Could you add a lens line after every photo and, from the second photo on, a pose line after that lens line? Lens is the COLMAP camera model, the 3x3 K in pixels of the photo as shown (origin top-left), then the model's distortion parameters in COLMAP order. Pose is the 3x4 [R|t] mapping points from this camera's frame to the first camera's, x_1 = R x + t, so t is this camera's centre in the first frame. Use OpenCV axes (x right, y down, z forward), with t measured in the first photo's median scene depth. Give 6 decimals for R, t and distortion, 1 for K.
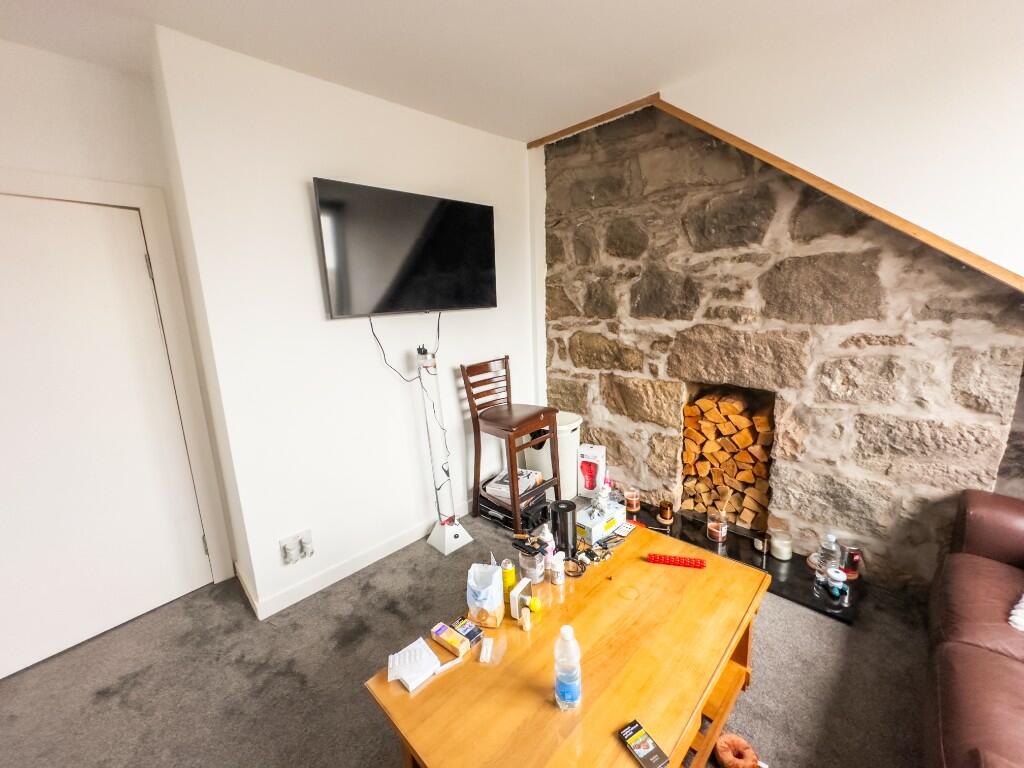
lens RADIAL K [[407.8, 0, 512.0], [0, 407.8, 384.0], [0, 0, 1]] dist [-0.001772, -0.000355]
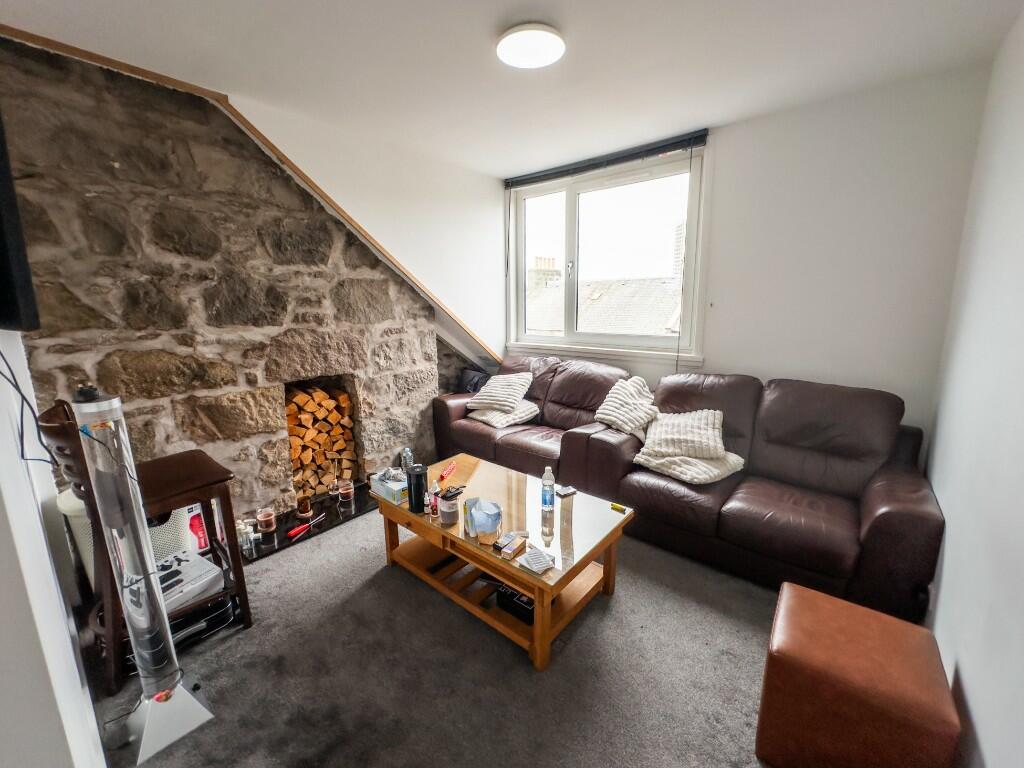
lens RADIAL K [[407.8, 0, 512.0], [0, 407.8, 384.0], [0, 0, 1]] dist [-0.001772, -0.000355]
pose [[-0.071691, -0.157874, 0.984853, -0.699382], [0.213963, 0.961974, 0.169782, -0.060036], [-0.974208, 0.222894, -0.035186, 0.474424]]
